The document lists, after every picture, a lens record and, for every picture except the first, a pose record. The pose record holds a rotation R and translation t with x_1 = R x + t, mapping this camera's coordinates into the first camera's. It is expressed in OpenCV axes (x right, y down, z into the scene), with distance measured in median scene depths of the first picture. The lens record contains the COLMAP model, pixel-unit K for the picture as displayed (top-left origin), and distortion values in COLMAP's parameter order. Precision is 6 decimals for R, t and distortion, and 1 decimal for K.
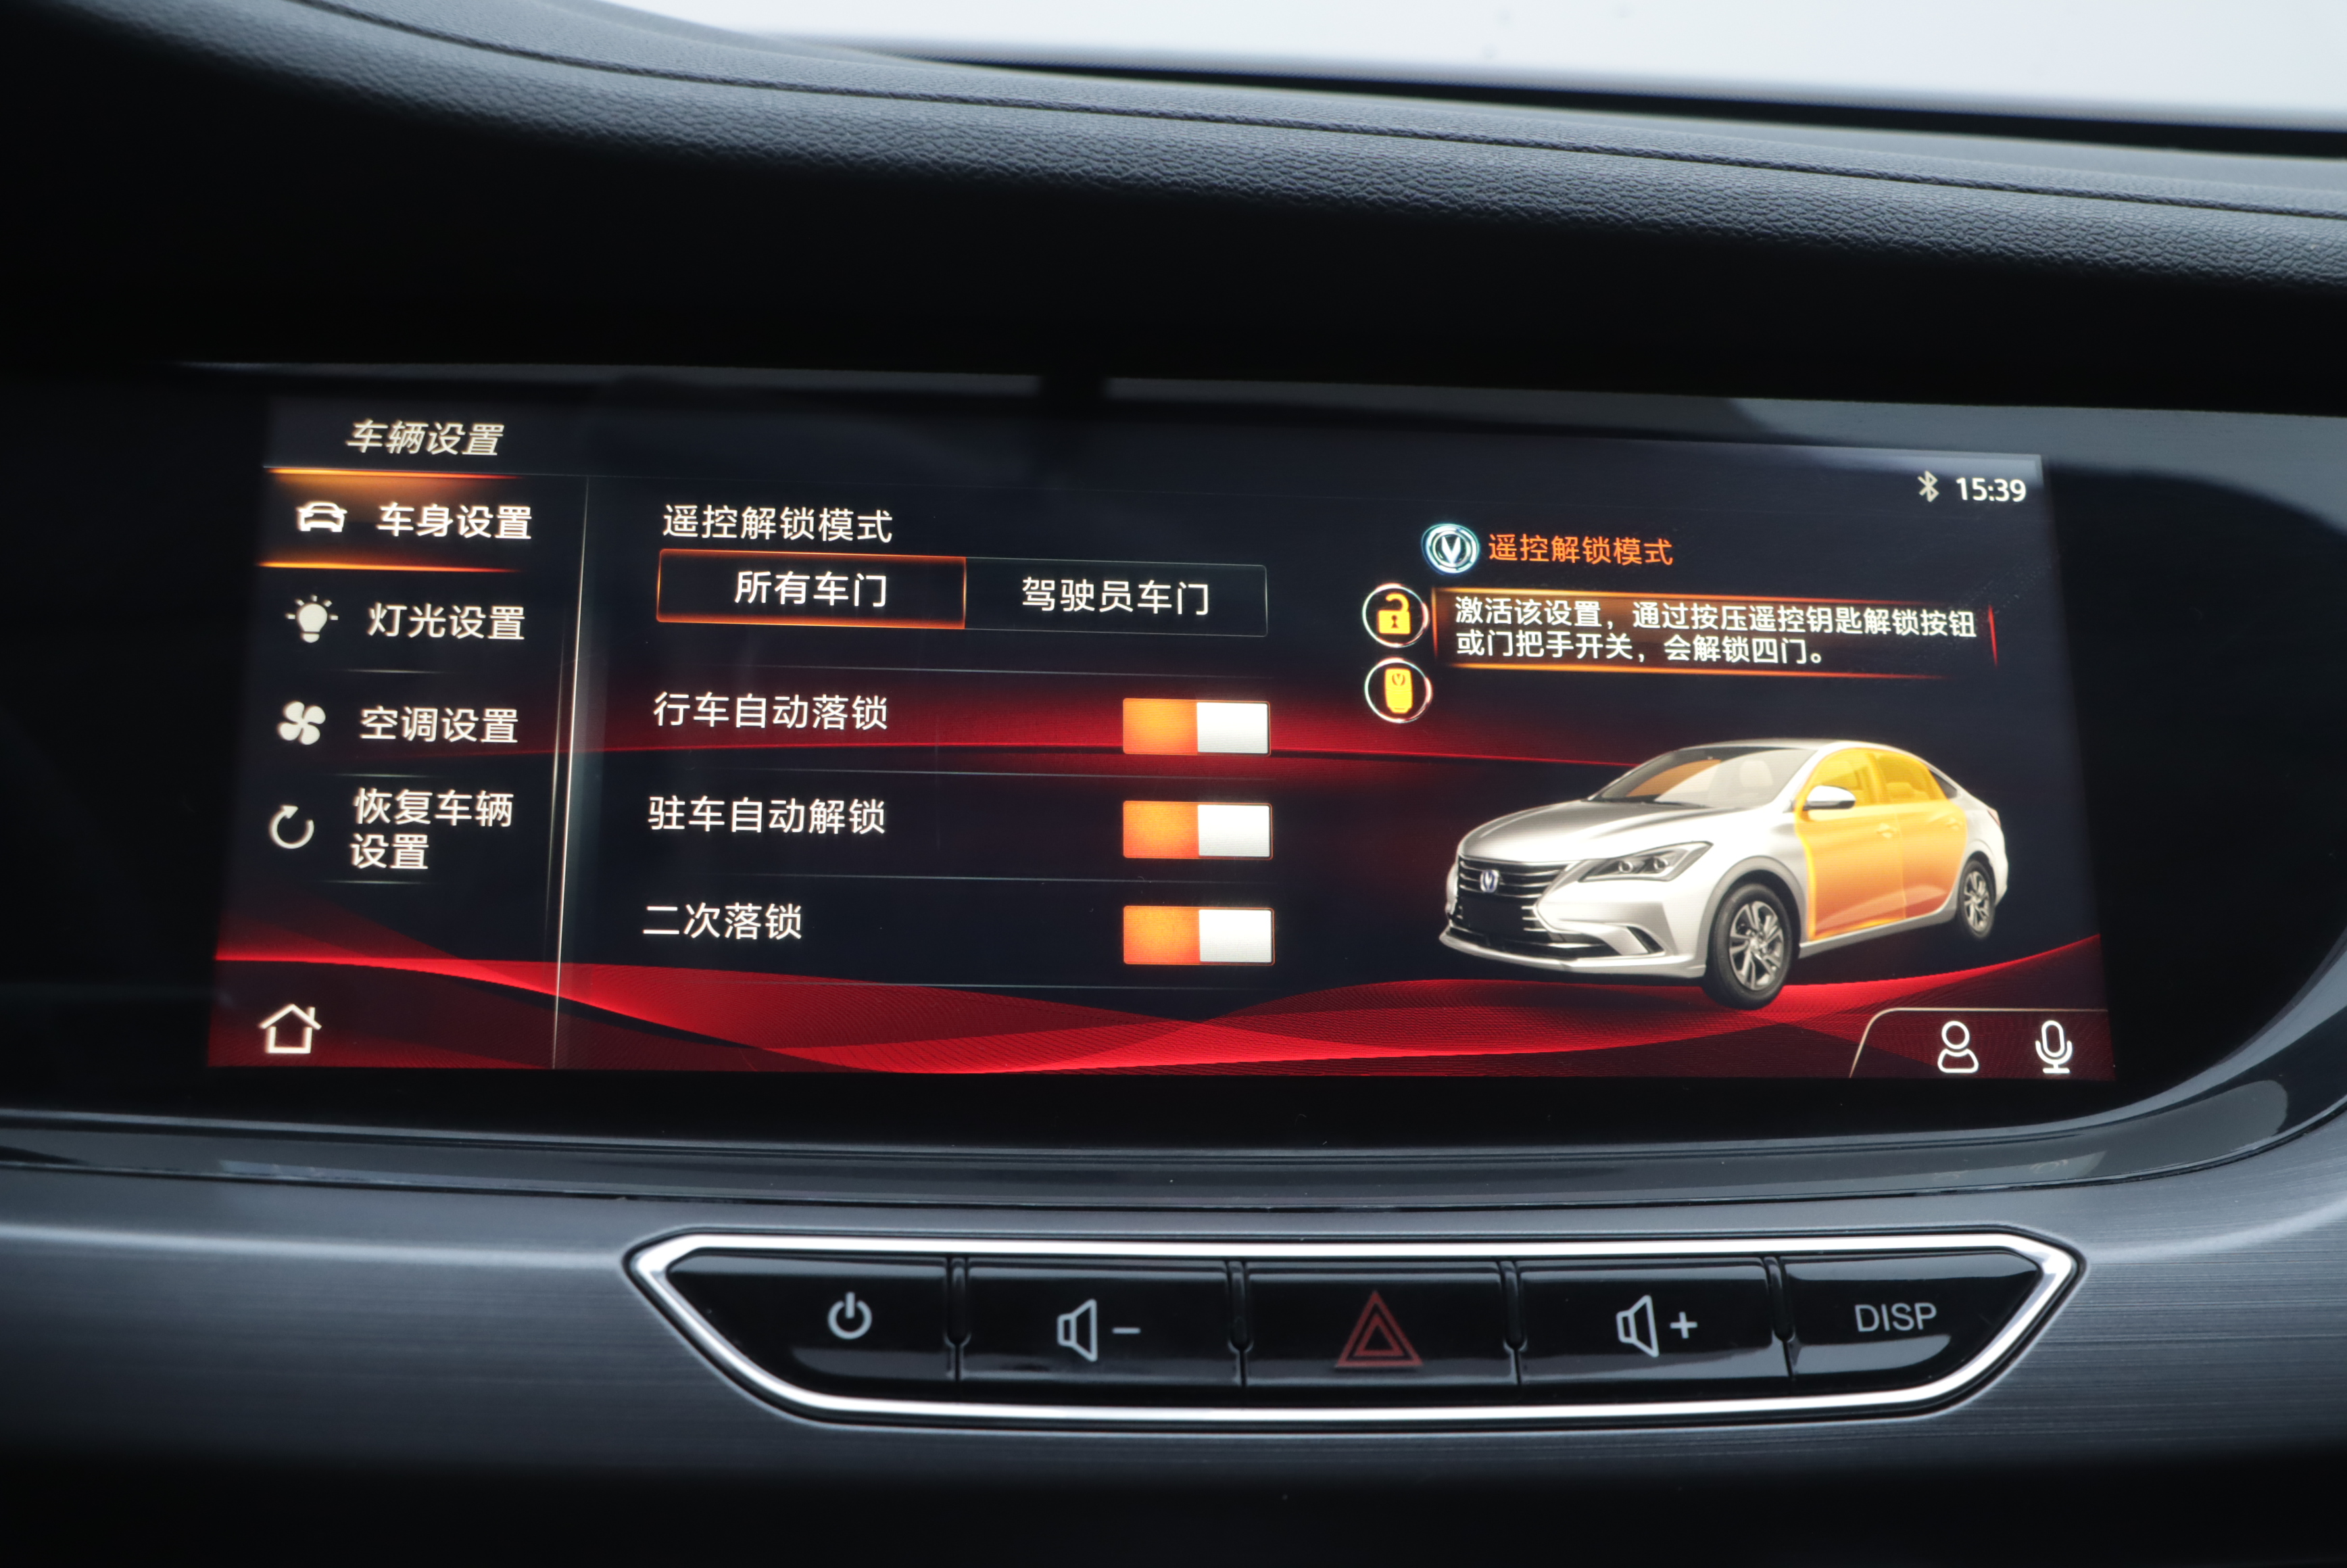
lens RADIAL K [[2690.9, 0, 1184.8], [0, 2690.9, 792.9], [0, 0, 1]] dist [-0.021439, 0.000000]
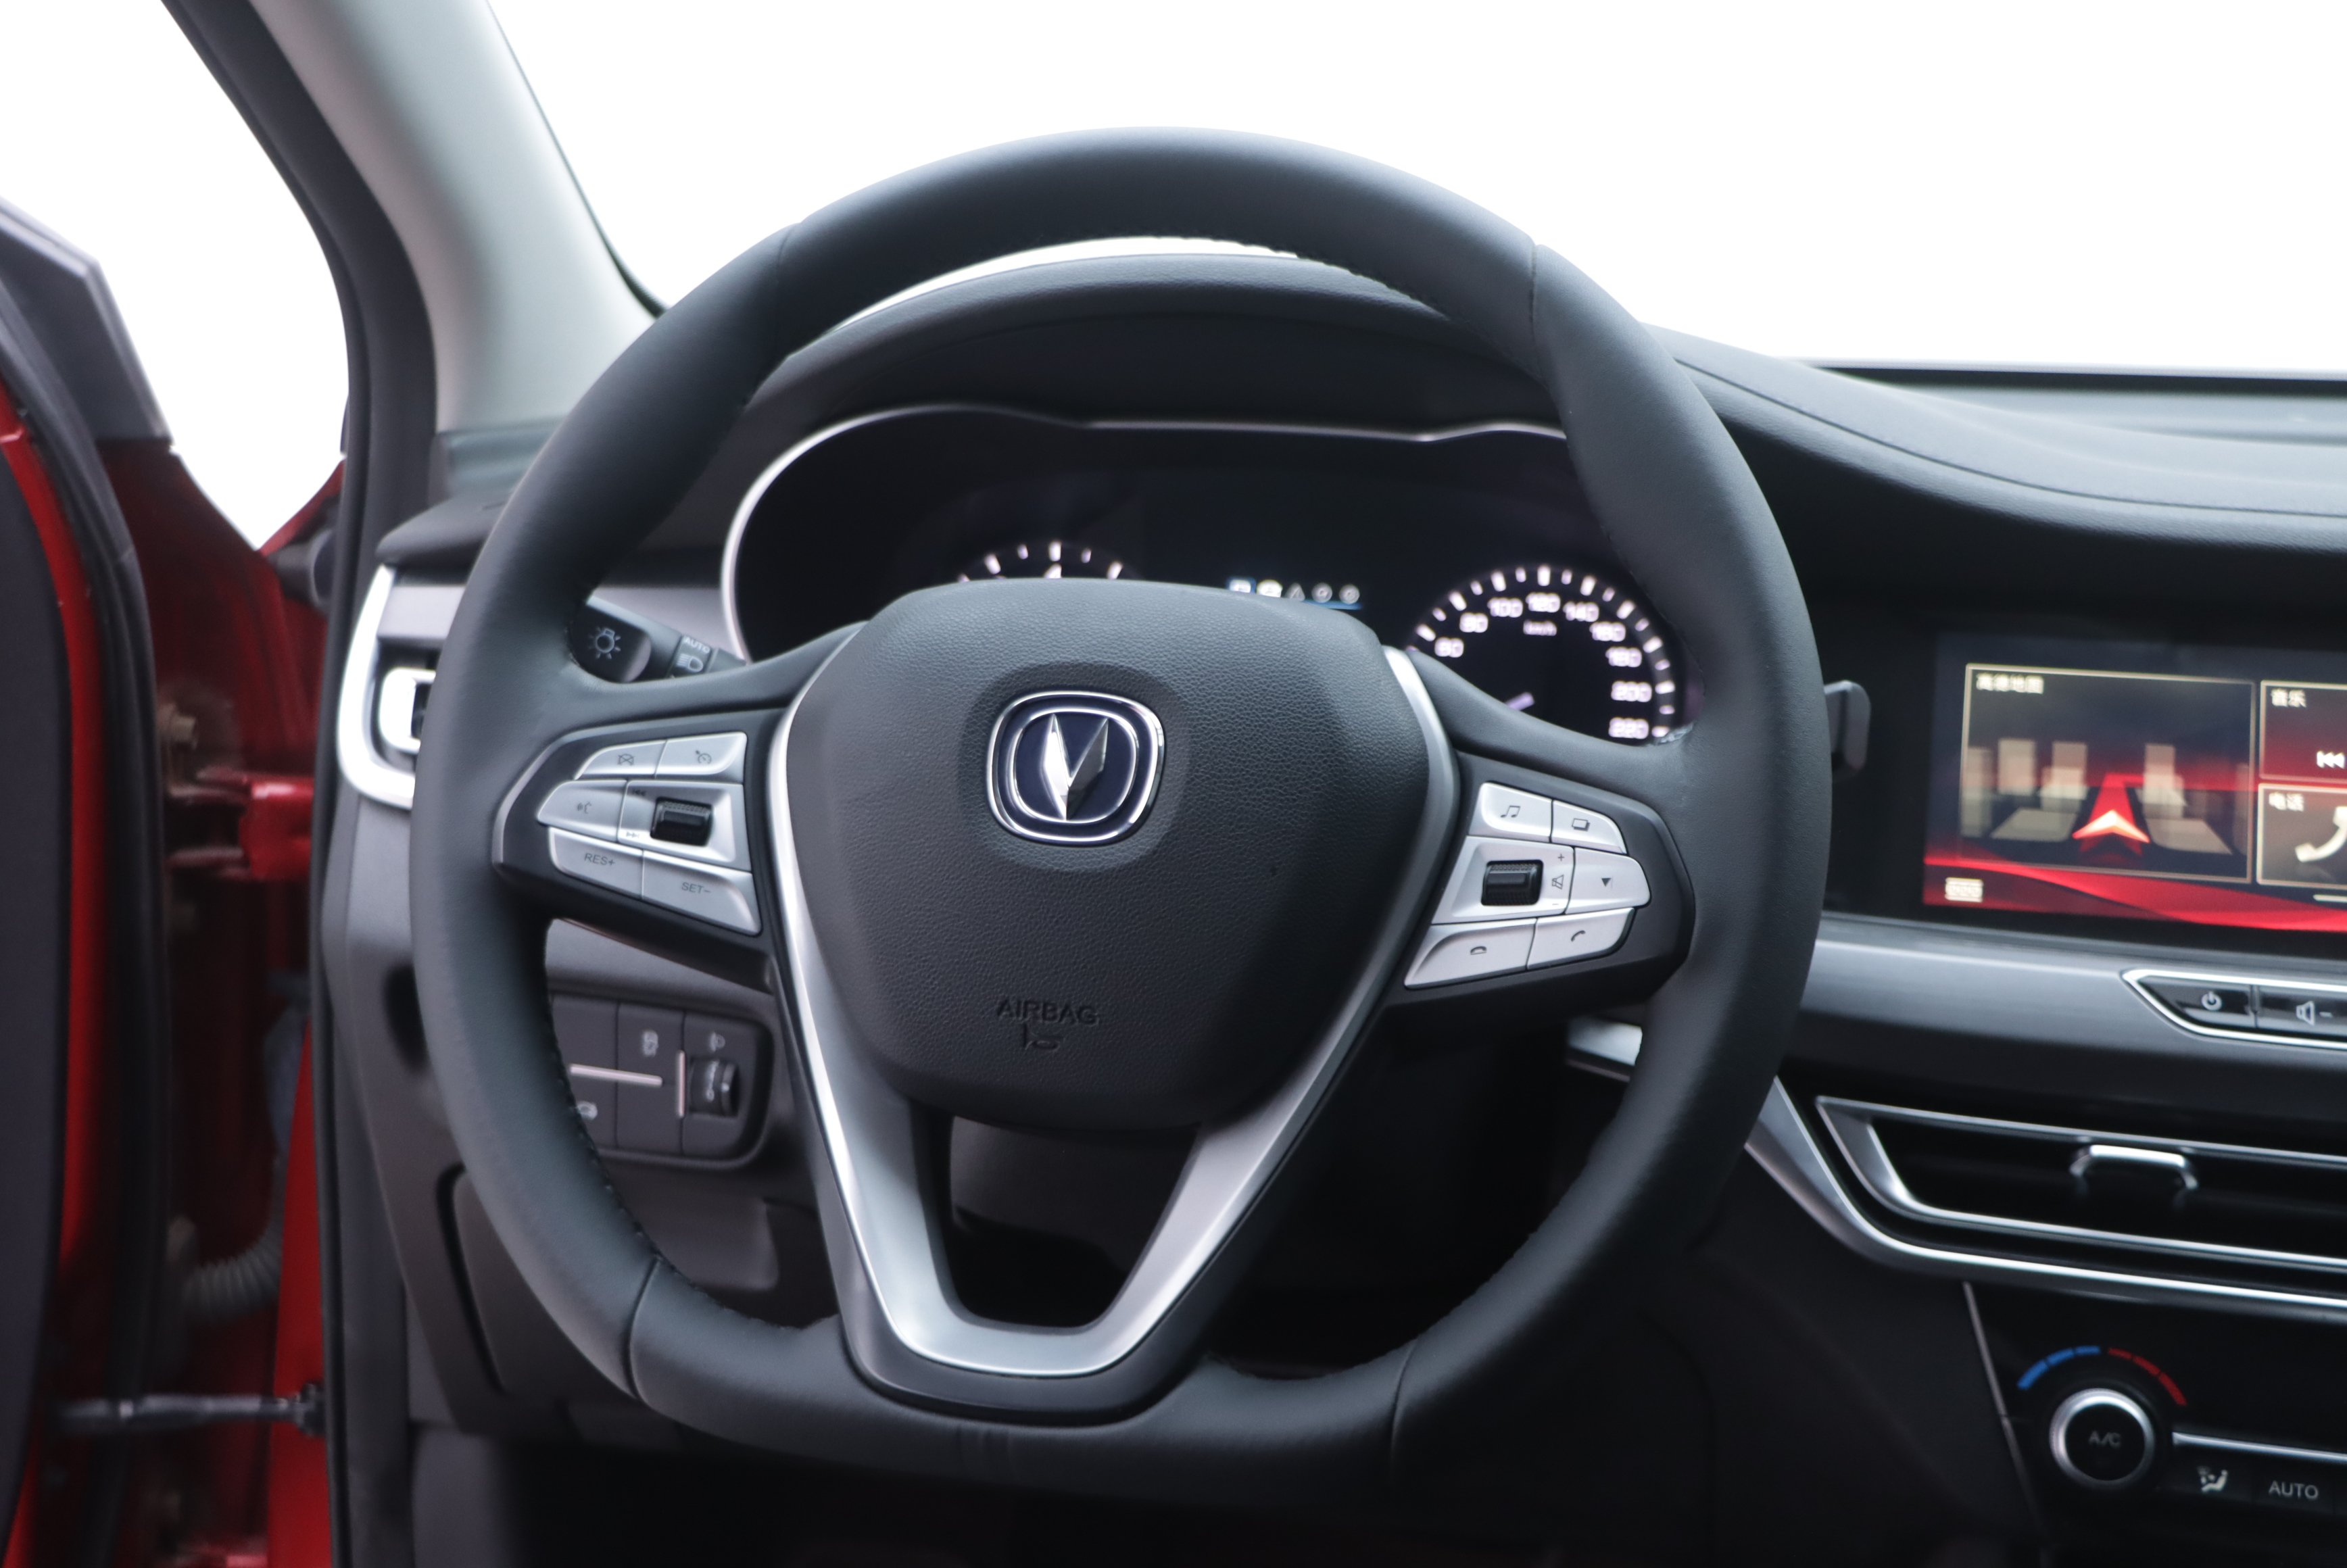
lens RADIAL K [[2984.3, 0, 1143.4], [0, 2984.3, 826.7], [0, 0, 1]] dist [-0.004577, 0.000000]
pose [[0.951116, 0.045006, -0.305537, -0.216255], [-0.057155, 0.997886, -0.030928, 0.162239], [0.303500, 0.046879, 0.951678, -1.897778]]
